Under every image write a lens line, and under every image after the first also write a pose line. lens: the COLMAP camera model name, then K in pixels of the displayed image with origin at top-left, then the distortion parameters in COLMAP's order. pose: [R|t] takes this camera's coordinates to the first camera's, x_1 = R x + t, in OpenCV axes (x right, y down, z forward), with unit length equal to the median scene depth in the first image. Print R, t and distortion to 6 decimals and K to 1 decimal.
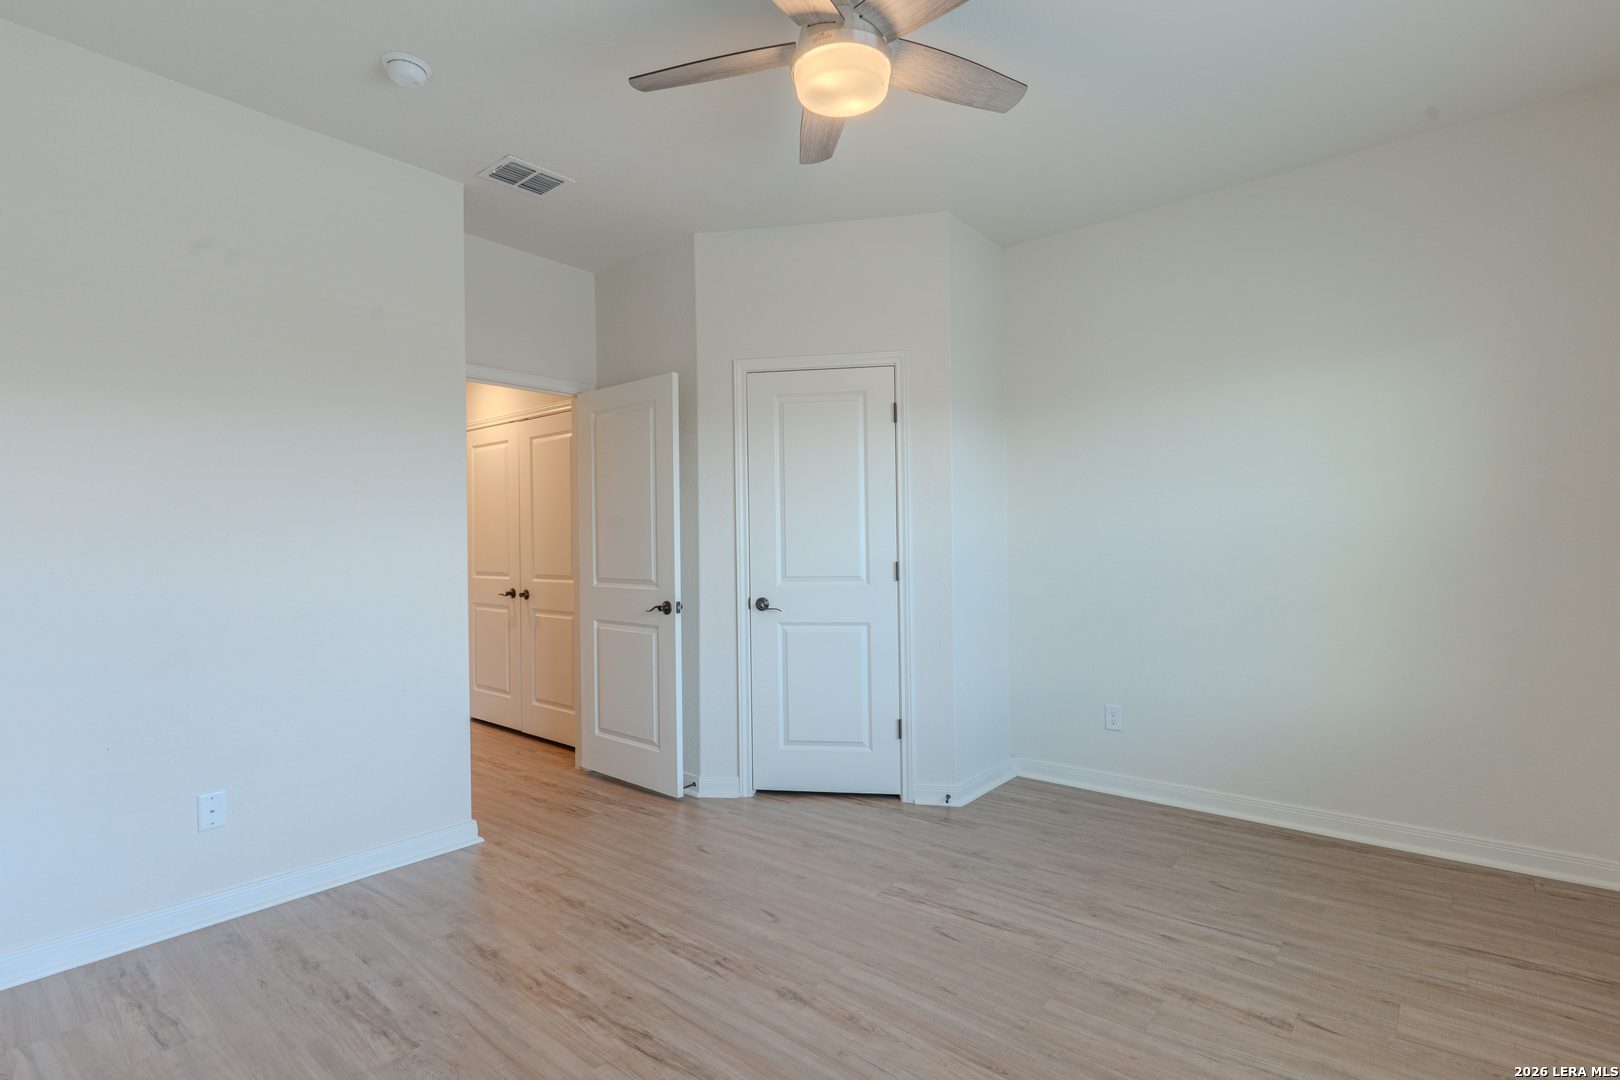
lens RADIAL K [[771.5, 0, 810.0], [0, 771.5, 550.6], [0, 0, 1]] dist [0.005150, -0.001348]
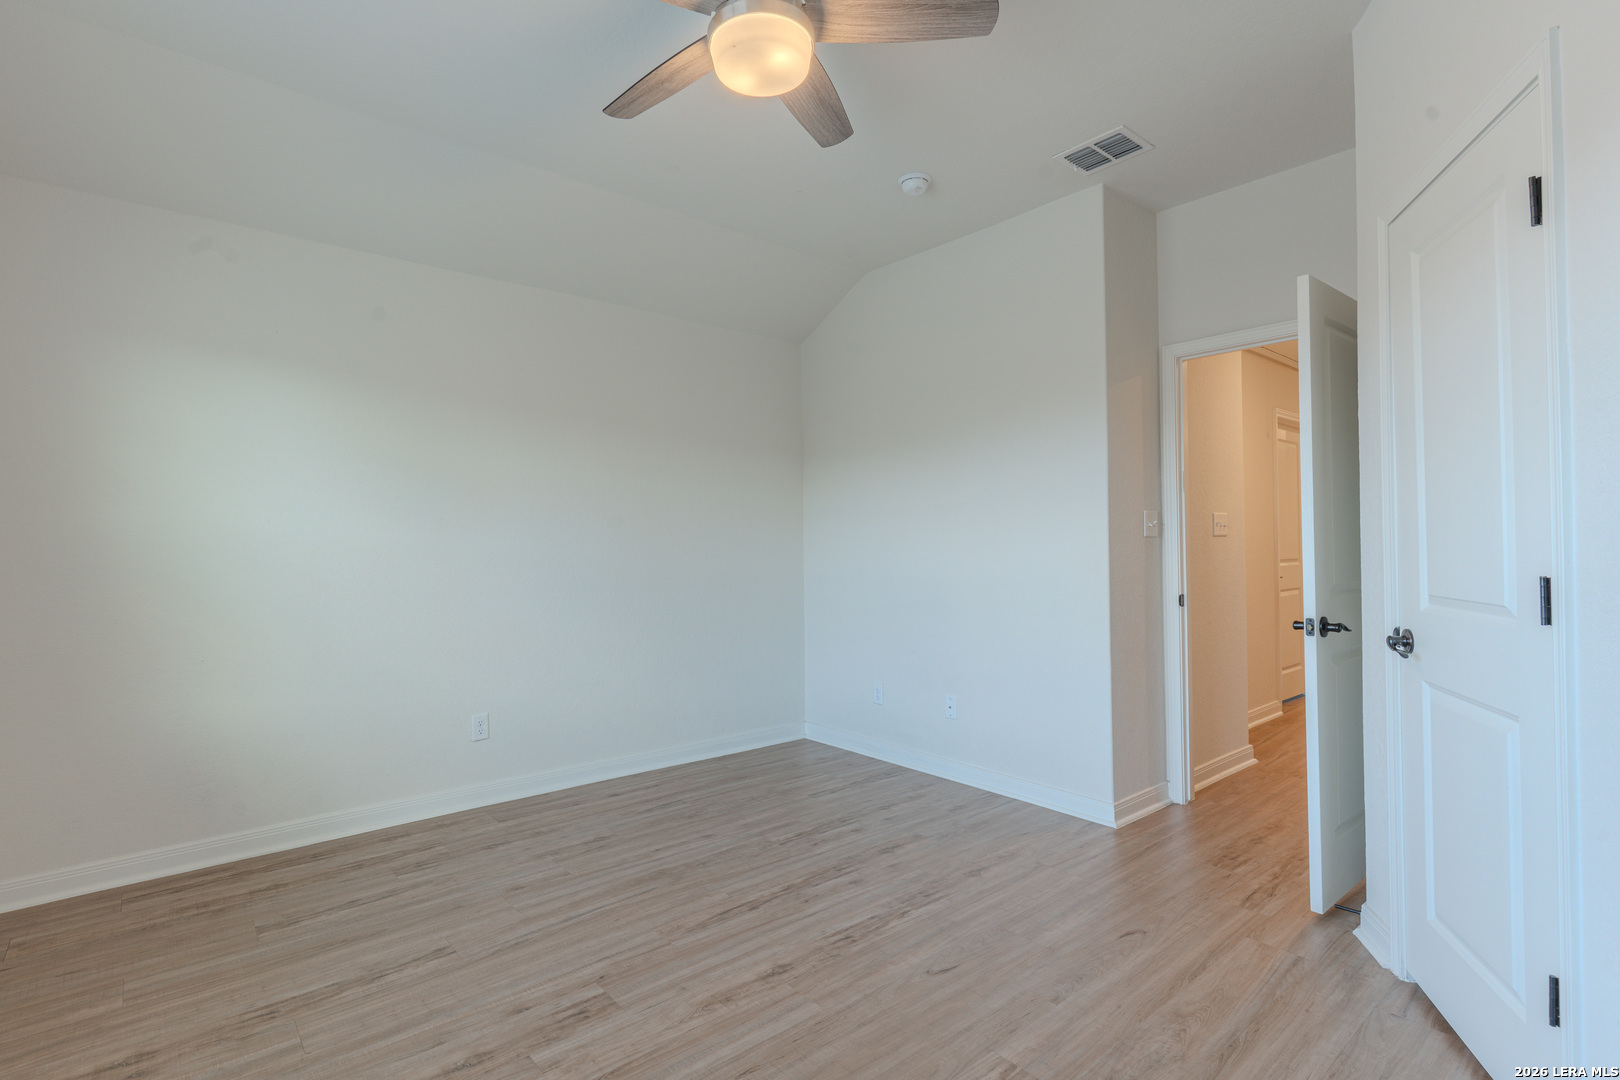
lens RADIAL K [[771.5, 0, 814.9], [0, 771.5, 548.4], [0, 0, 1]] dist [0.005150, -0.001348]
pose [[-0.163450, 0.019110, -0.986367, 0.825322], [0.007947, 0.999805, 0.018053, -0.014880], [0.986520, -0.004888, -0.163570, 1.016080]]
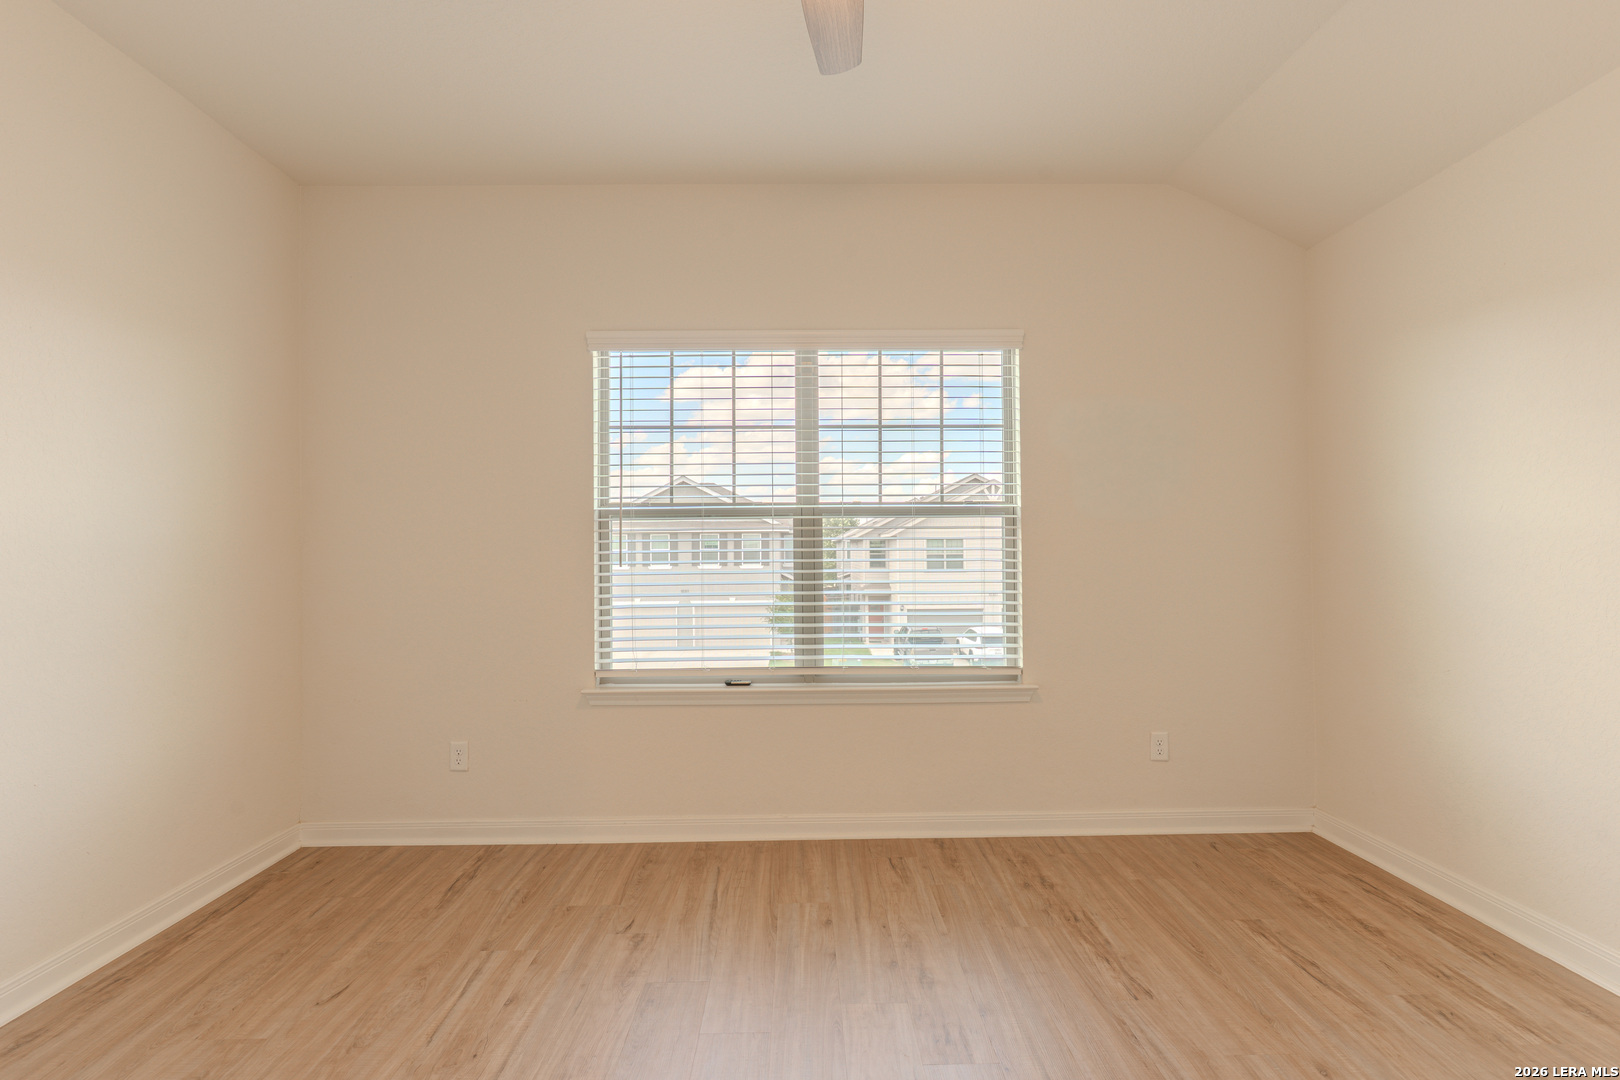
lens RADIAL K [[771.5, 0, 802.0], [0, 771.5, 554.4], [0, 0, 1]] dist [0.005150, -0.001348]
pose [[-0.646531, 0.017697, 0.762683, -0.409109], [0.020659, 0.999770, -0.005685, 0.002625], [-0.762608, 0.012081, -0.646748, 1.238175]]
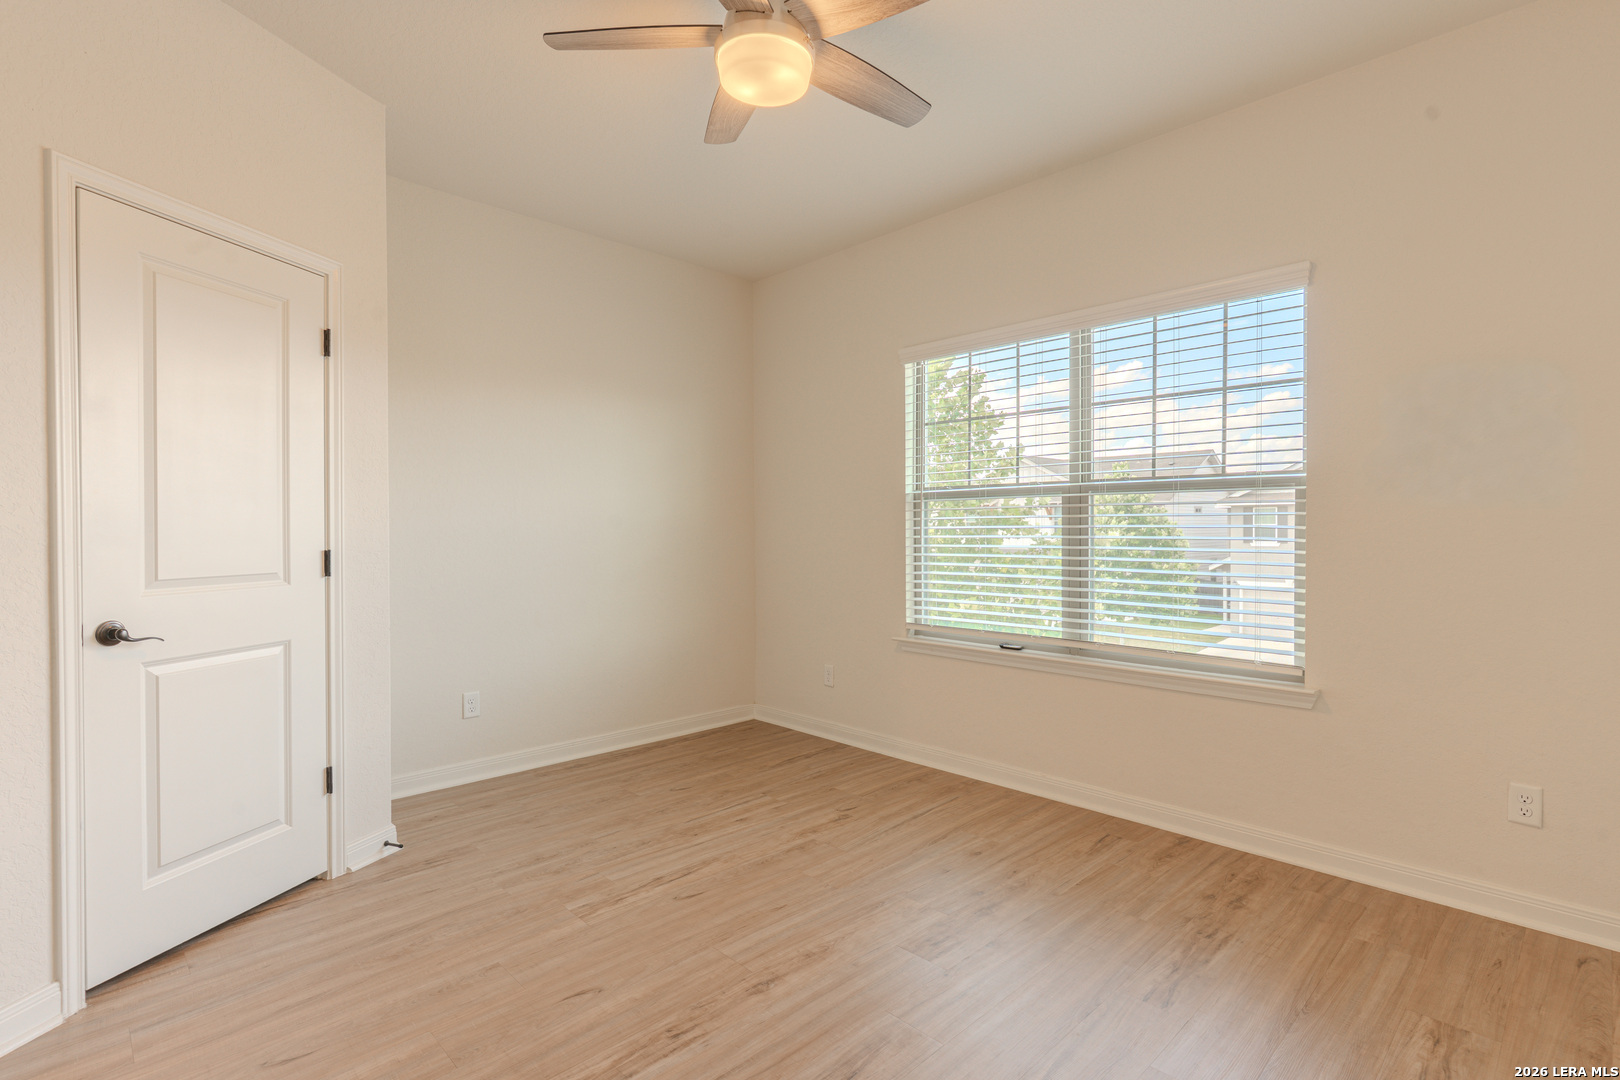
lens RADIAL K [[771.5, 0, 809.7], [0, 771.5, 554.4], [0, 0, 1]] dist [0.005150, -0.001348]
pose [[0.107931, -0.018446, 0.993987, -0.813087], [0.004071, 0.999828, 0.018113, 0.010421], [-0.994150, 0.002092, 0.107988, 0.692137]]
